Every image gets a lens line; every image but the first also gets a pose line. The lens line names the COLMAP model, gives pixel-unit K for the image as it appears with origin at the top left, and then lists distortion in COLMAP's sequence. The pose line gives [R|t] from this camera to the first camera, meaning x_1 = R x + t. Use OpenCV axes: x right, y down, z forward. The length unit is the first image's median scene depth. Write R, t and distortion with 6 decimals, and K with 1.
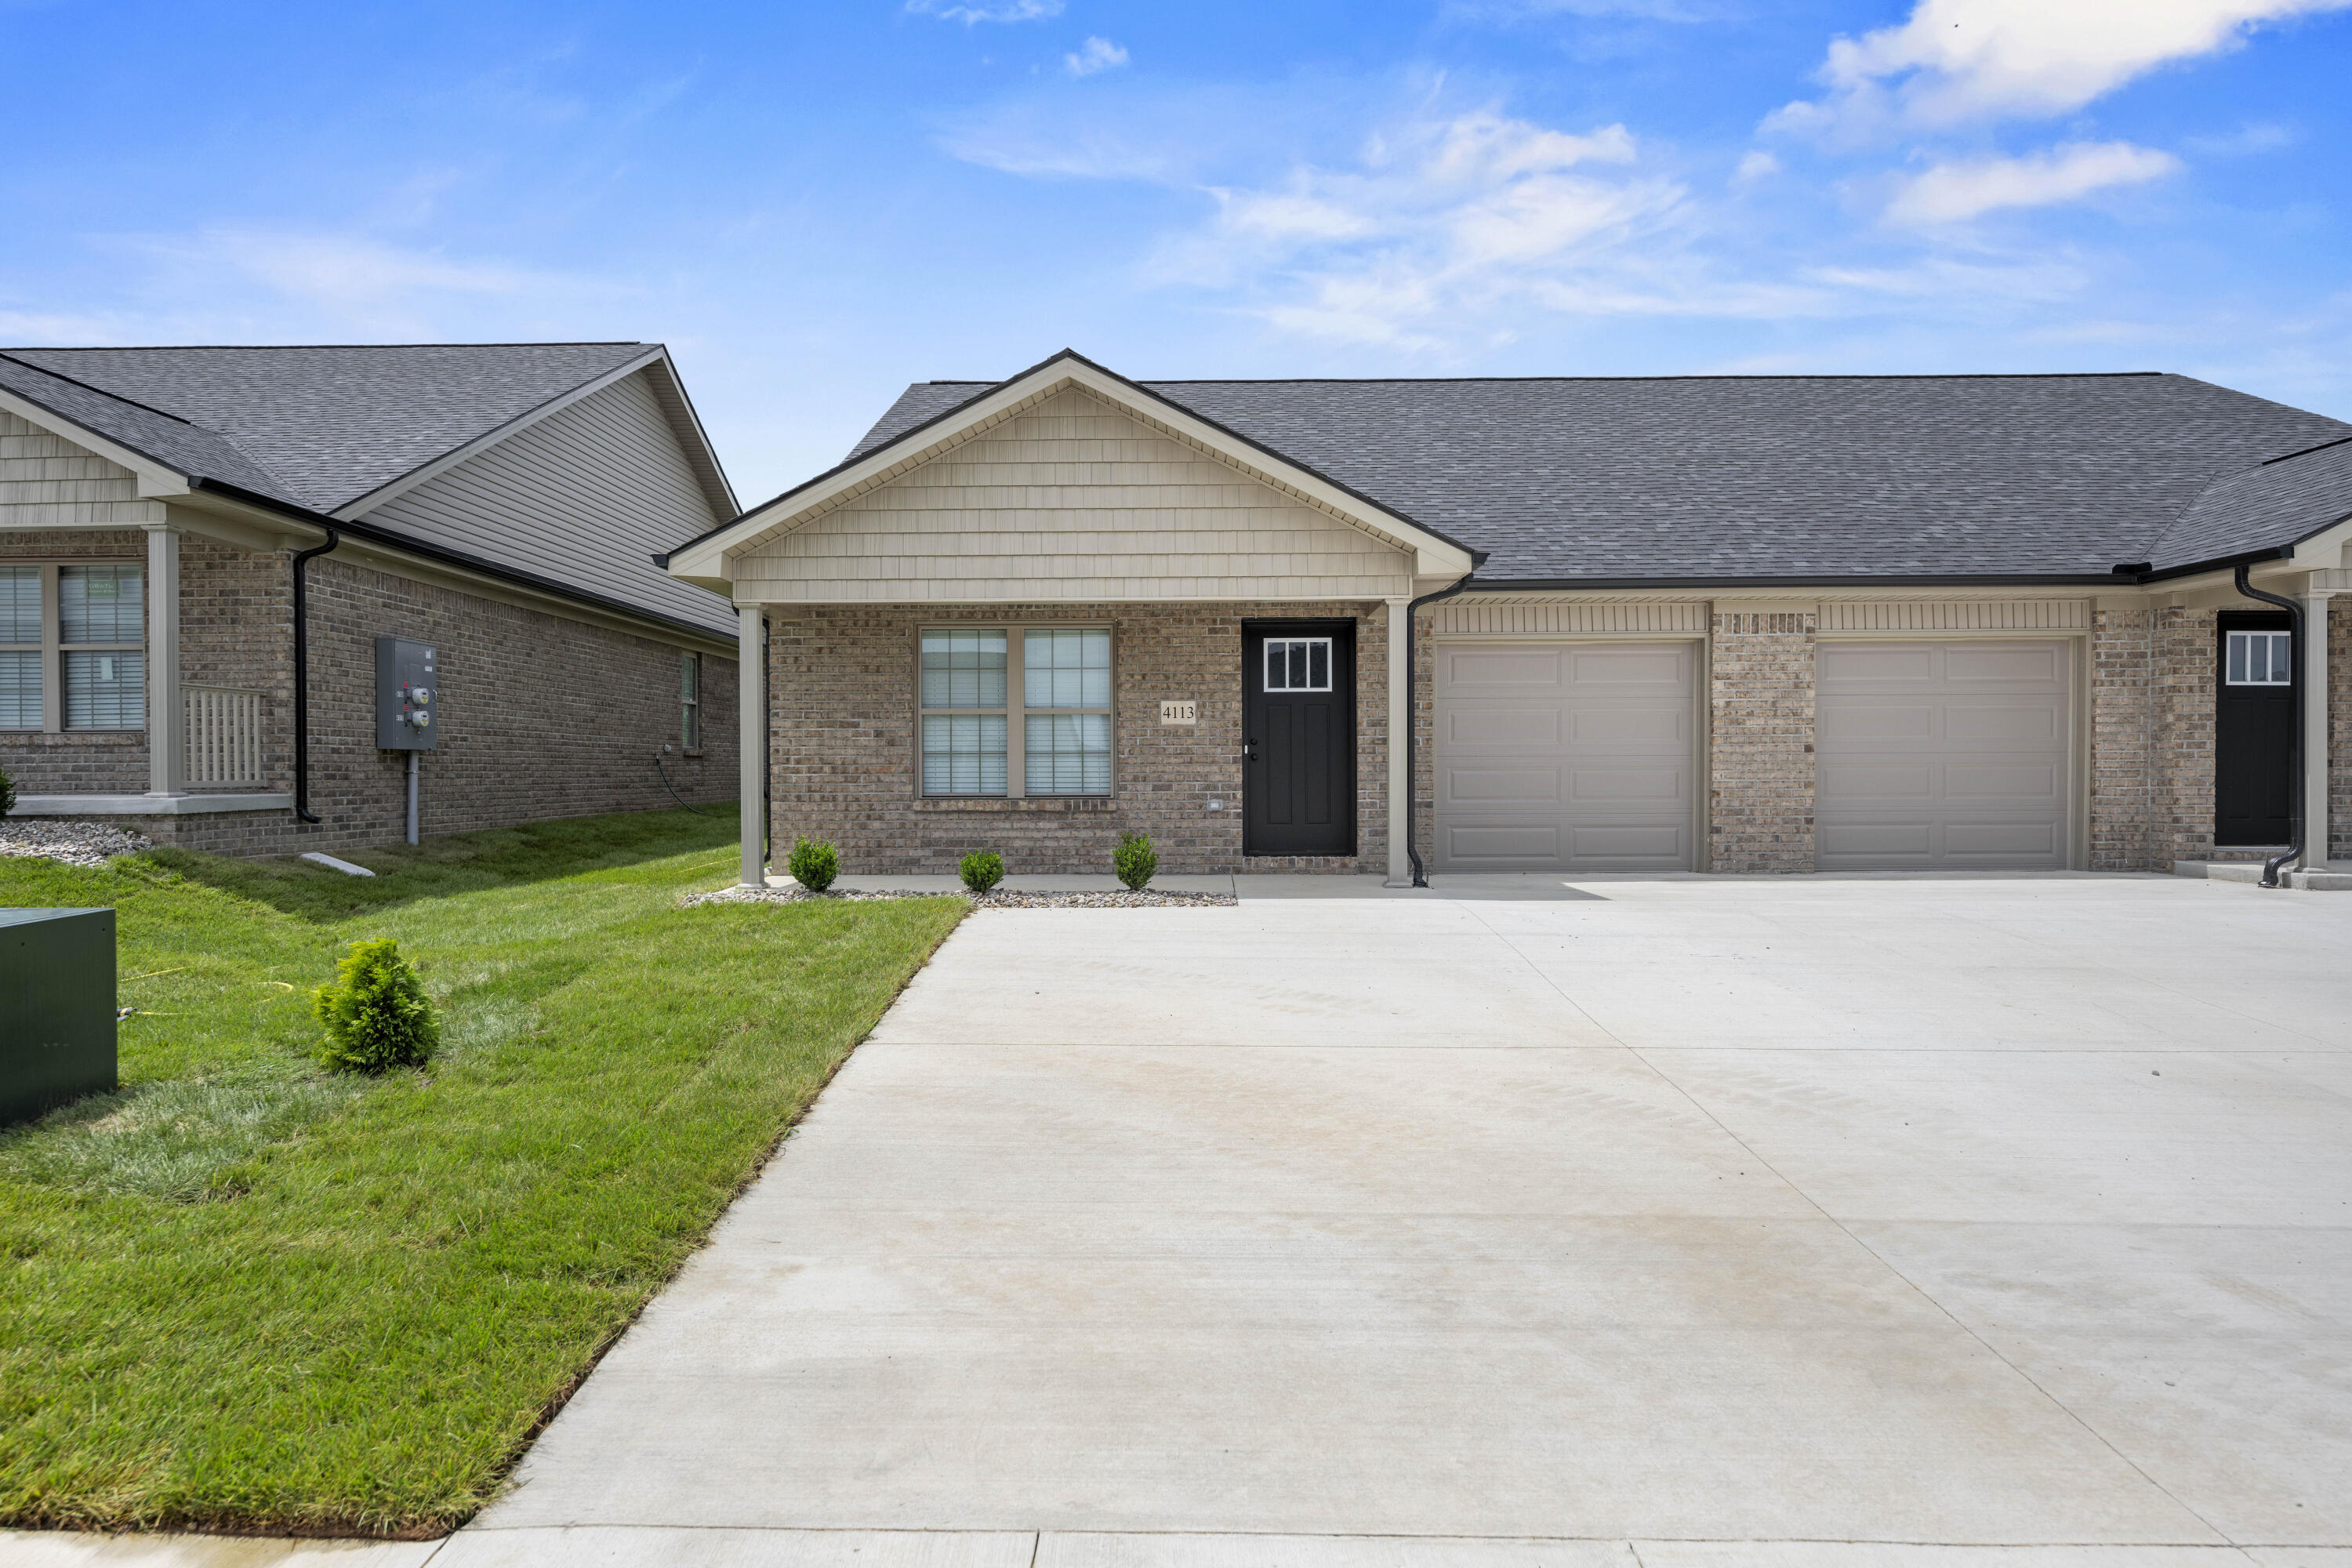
lens RADIAL K [[1366.8, 0, 1175.8], [0, 1366.8, 774.4], [0, 0, 1]] dist [0.000724, -0.001443]
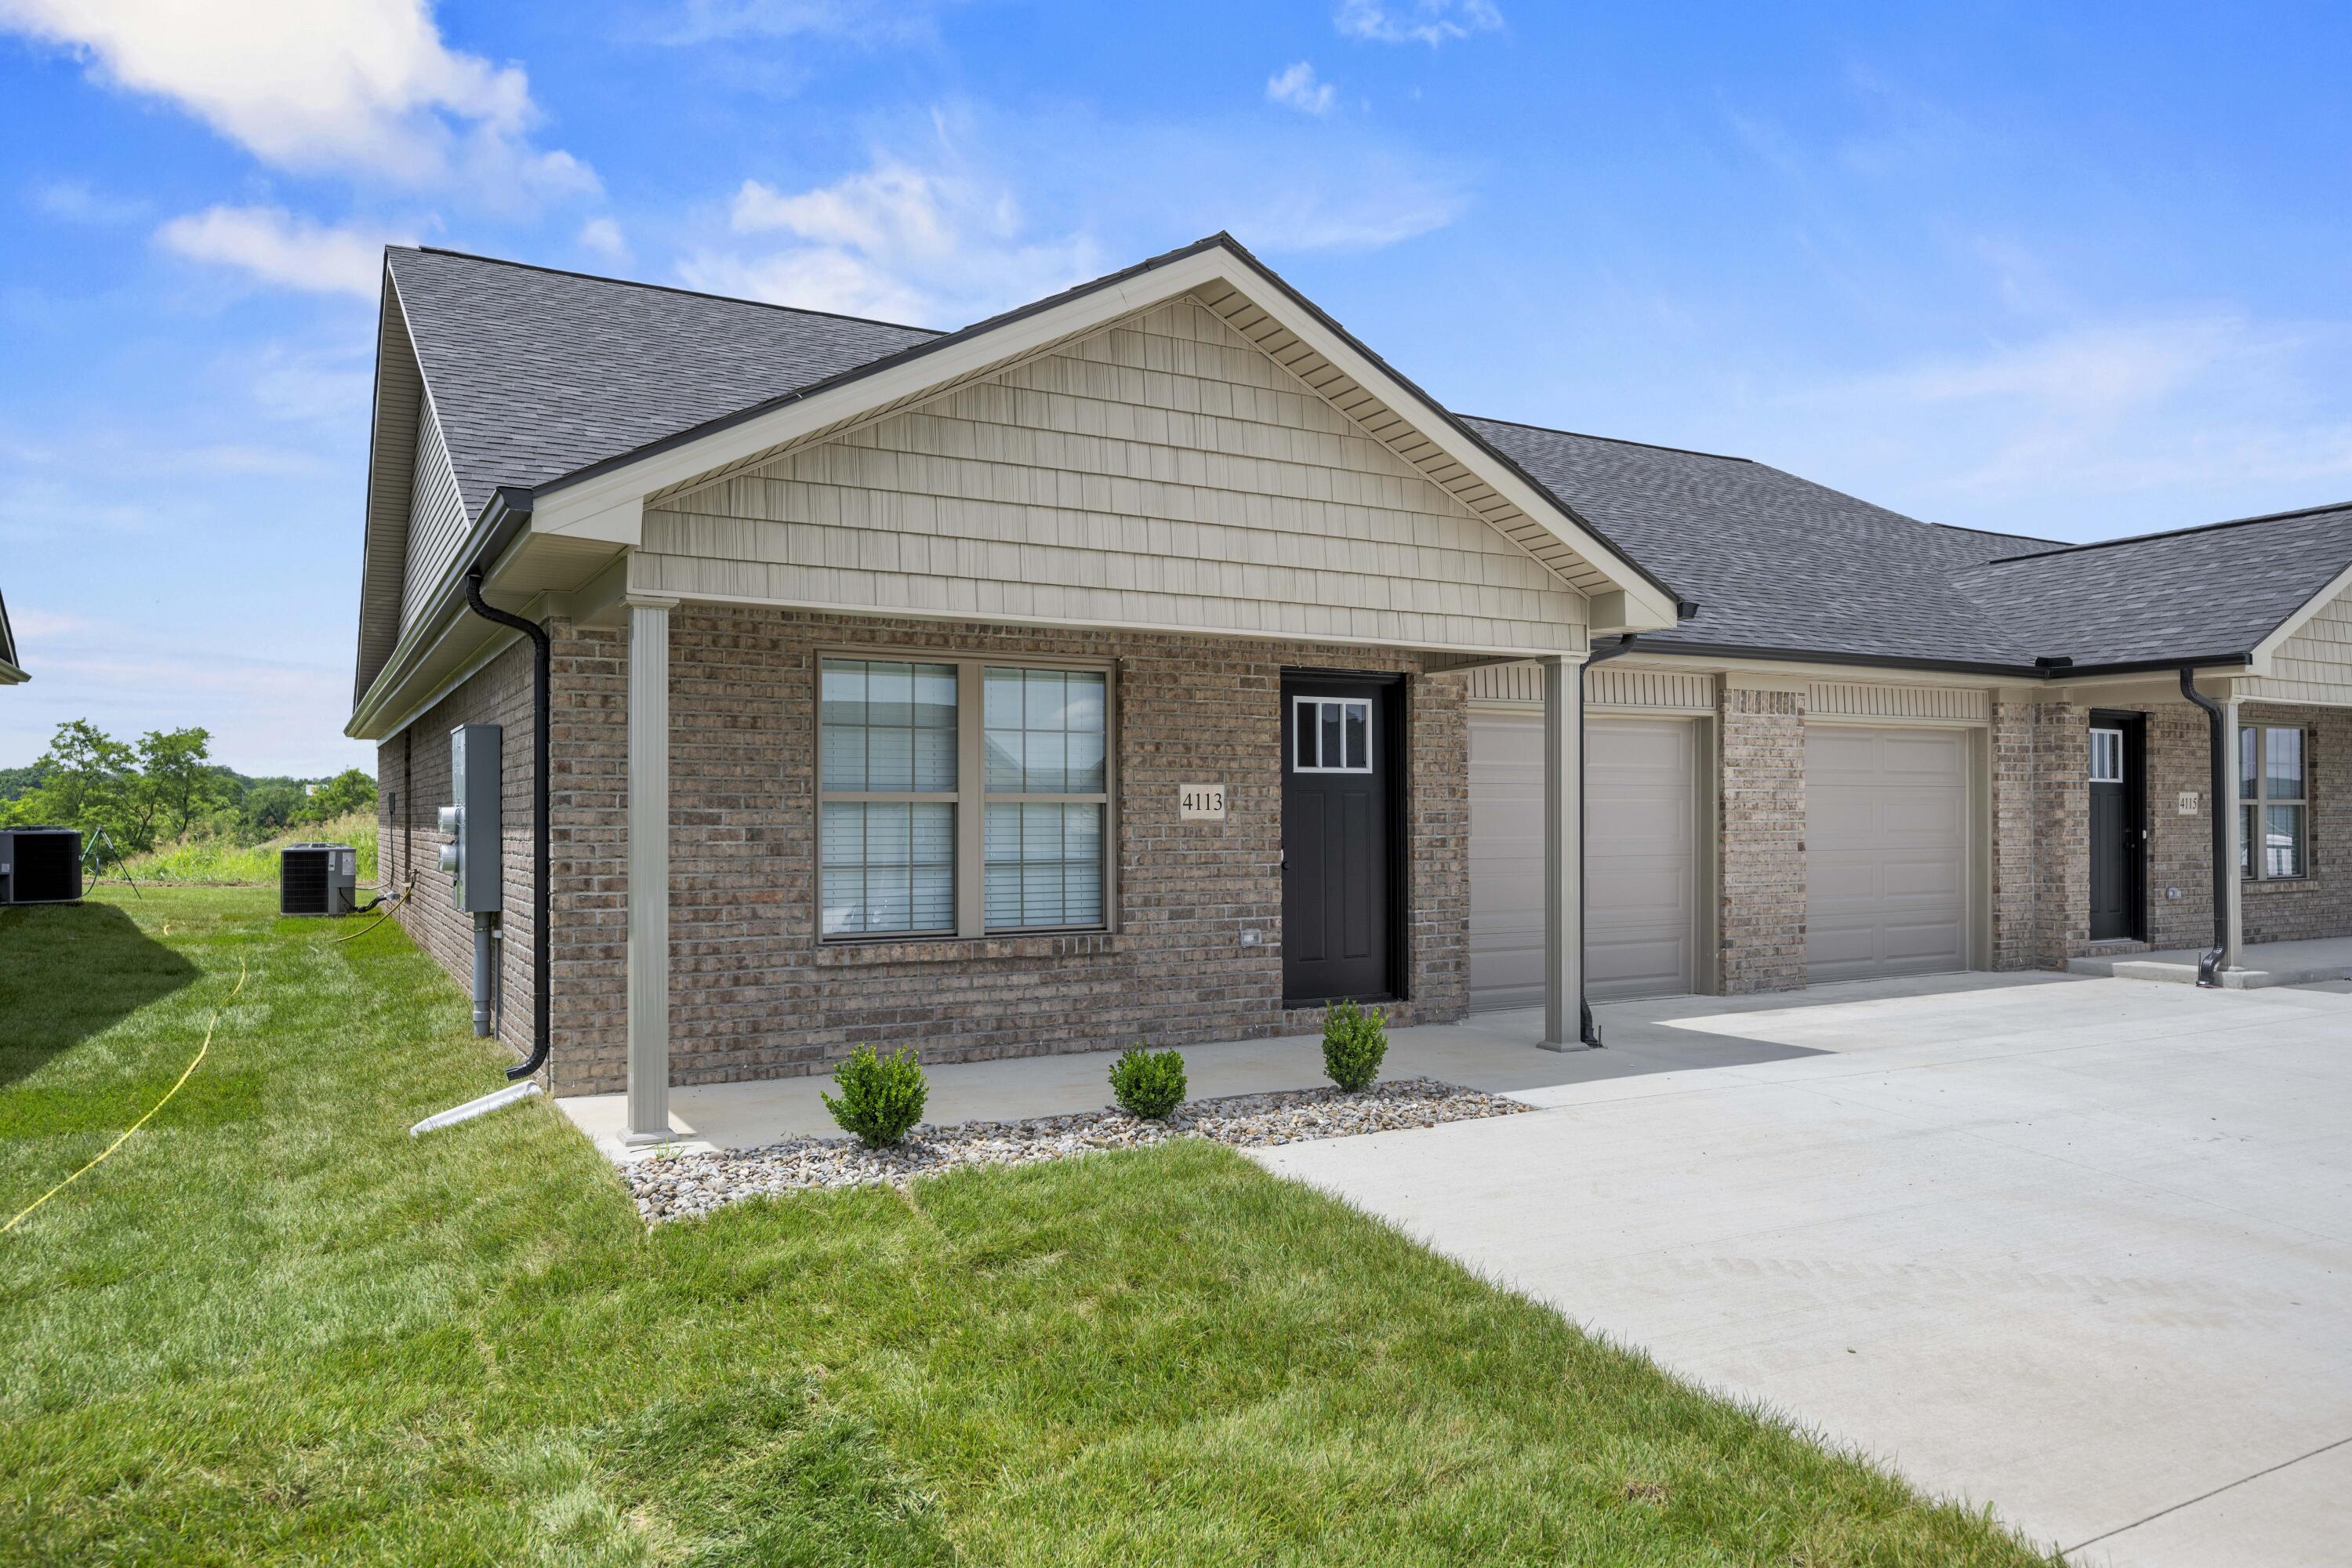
lens RADIAL K [[1584.7, 0, 1175.7], [0, 1584.7, 800.7], [0, 0, 1]] dist [0.002170, 0.003127]
pose [[0.859456, 0.007172, 0.511159, -0.407058], [0.001295, 0.999868, -0.016205, -0.033082], [-0.511207, 0.014590, 0.859334, 0.337004]]
